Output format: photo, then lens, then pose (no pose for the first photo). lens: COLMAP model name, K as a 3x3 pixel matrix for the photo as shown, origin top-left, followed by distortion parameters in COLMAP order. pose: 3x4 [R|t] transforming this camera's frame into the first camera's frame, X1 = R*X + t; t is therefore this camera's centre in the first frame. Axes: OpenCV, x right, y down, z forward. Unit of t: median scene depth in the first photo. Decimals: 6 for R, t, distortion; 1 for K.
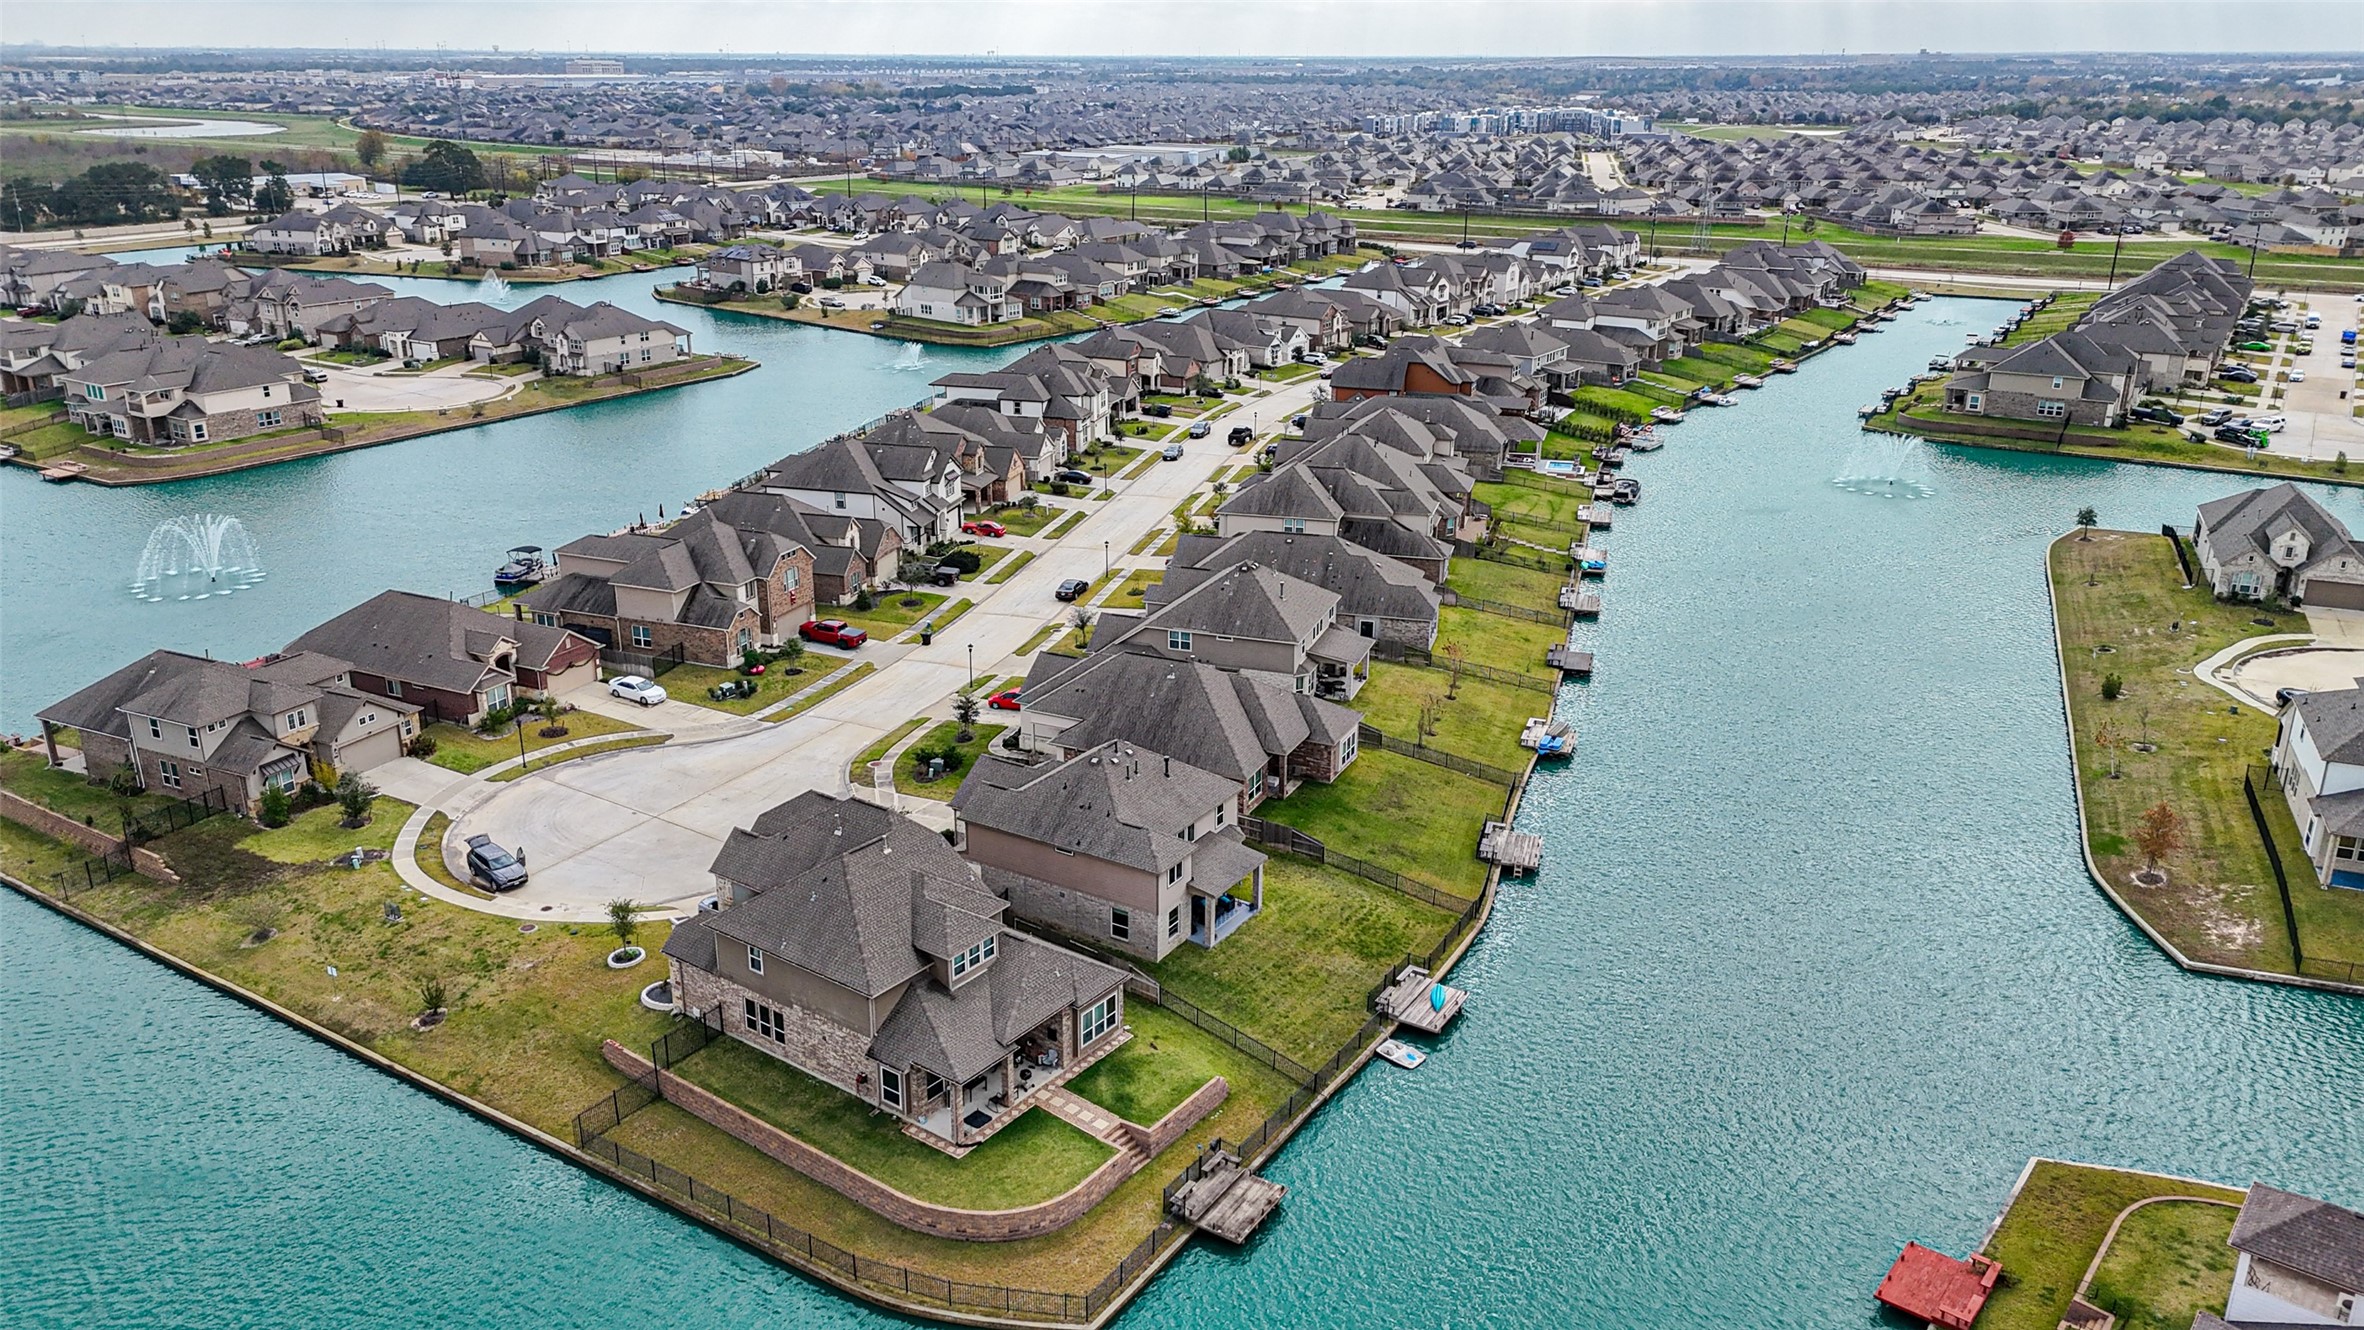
lens RADIAL K [[1736.6, 0, 1176.3], [0, 1736.6, 622.7], [0, 0, 1]] dist [0.128622, -0.112927]
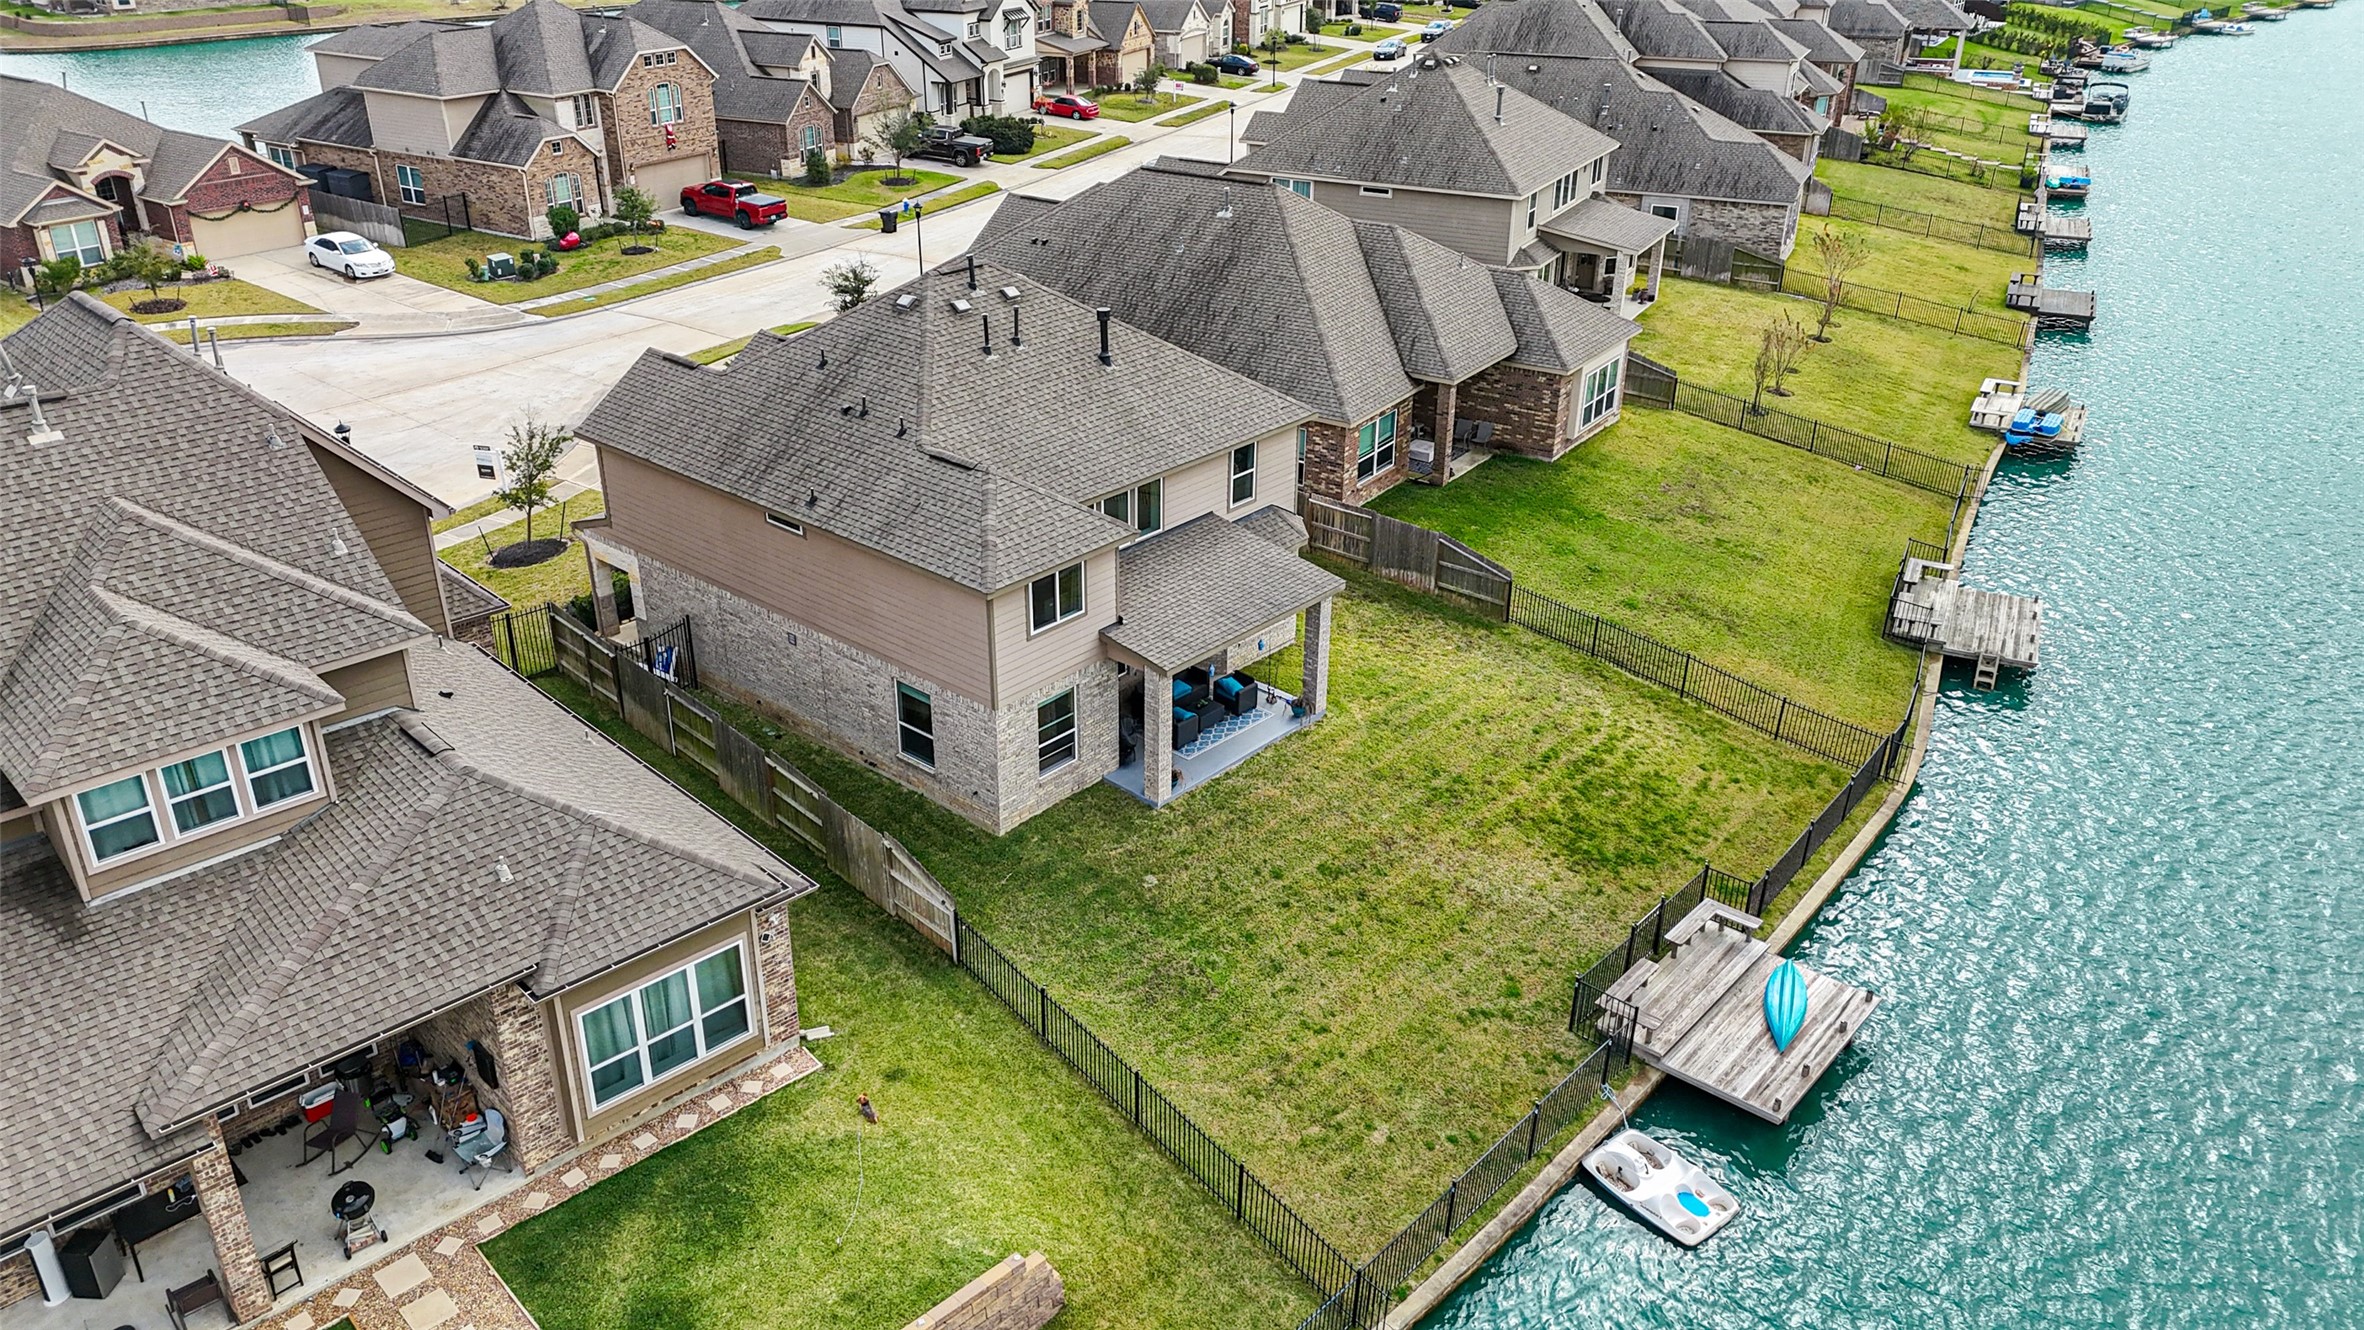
lens RADIAL K [[1724.9, 0, 1181.6], [0, 1724.9, 677.2], [0, 0, 1]] dist [0.088201, -0.107814]
pose [[0.986900, 0.072969, -0.143892, 0.062755], [-0.050995, 0.987235, 0.150883, 0.085624], [0.153065, -0.141568, 0.978023, 0.534300]]
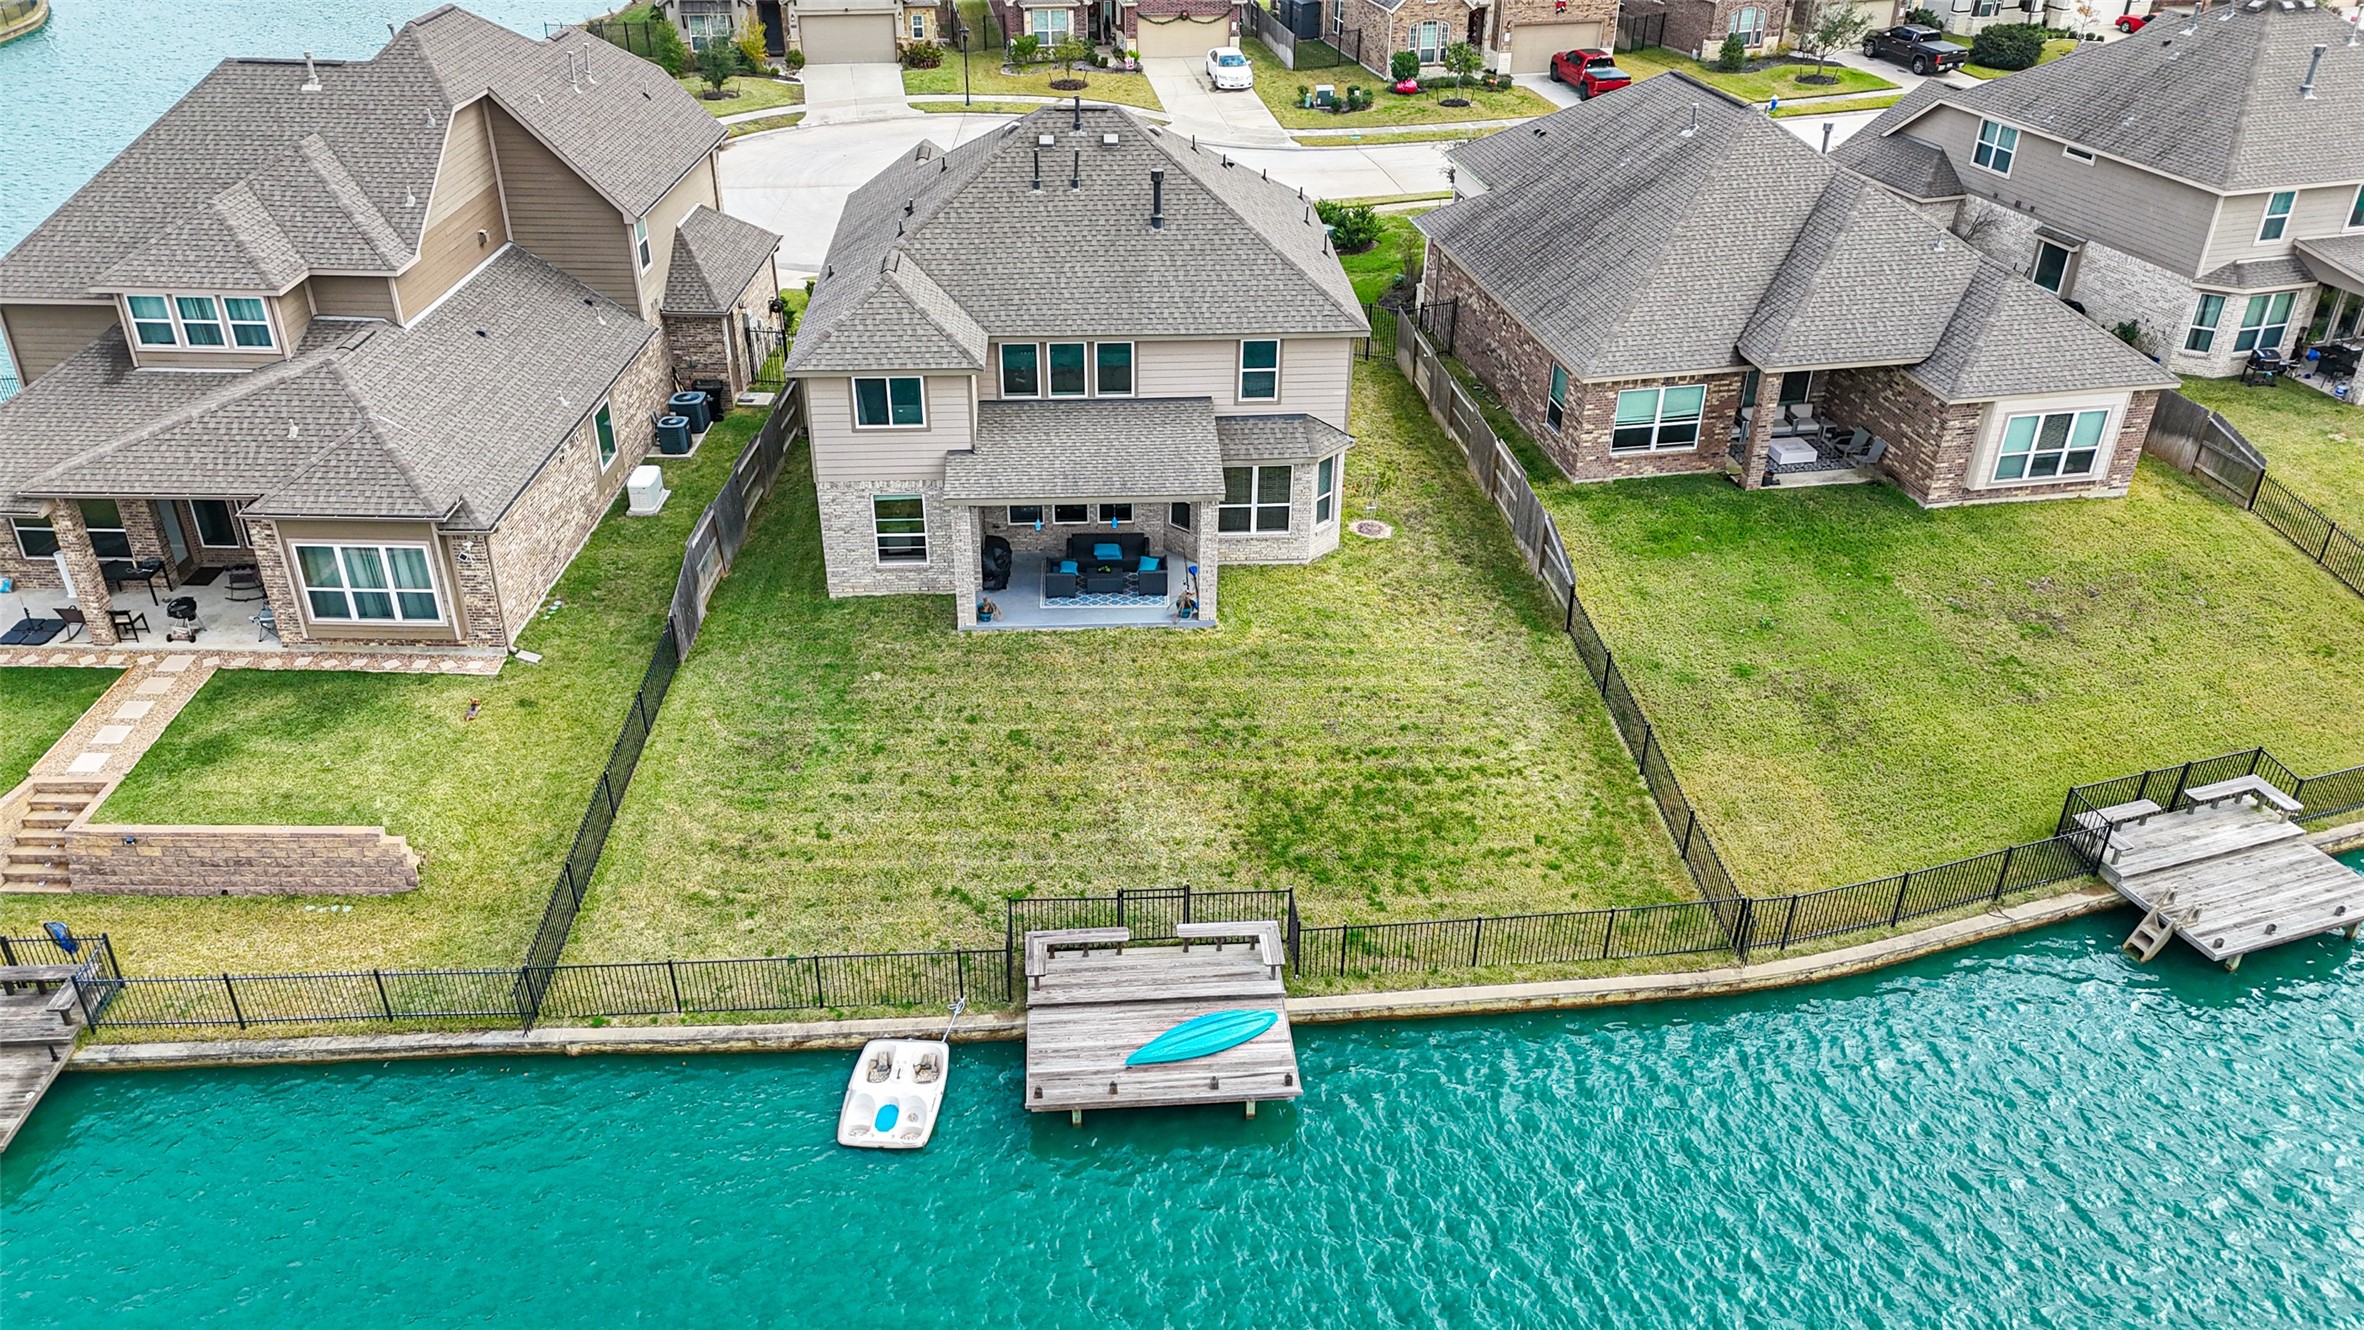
lens RADIAL K [[1724.9, 0, 1181.6], [0, 1724.9, 677.2], [0, 0, 1]] dist [0.088201, -0.107814]
pose [[0.583576, 0.411565, -0.700038, 0.273675], [-0.255700, 0.911333, 0.322629, 0.046718], [0.770750, -0.009279, 0.637070, 0.653180]]
